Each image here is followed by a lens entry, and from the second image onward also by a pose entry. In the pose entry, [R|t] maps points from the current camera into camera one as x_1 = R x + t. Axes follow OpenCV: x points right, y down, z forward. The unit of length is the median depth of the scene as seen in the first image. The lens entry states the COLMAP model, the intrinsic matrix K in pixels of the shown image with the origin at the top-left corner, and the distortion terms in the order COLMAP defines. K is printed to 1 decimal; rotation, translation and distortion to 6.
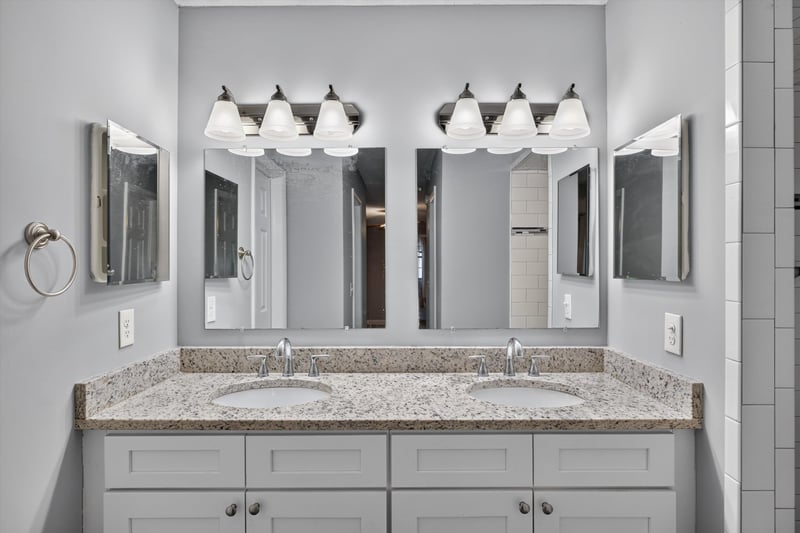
lens RADIAL K [[399.4, 0, 400.0], [0, 399.4, 266.5], [0, 0, 1]] dist [-0.013022, 0.000116]
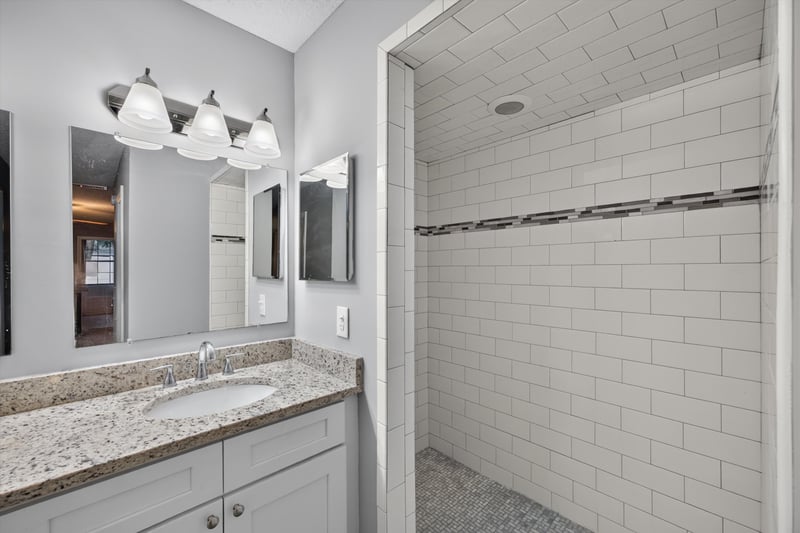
lens RADIAL K [[292.3, 0, 404.5], [0, 292.3, 268.4], [0, 0, 1]] dist [-0.000239, 0.000351]
pose [[0.669388, 0.002905, 0.742907, 0.078157], [0.003394, 0.999970, -0.006968, 0.001222], [-0.742905, 0.007186, 0.669358, 0.144252]]
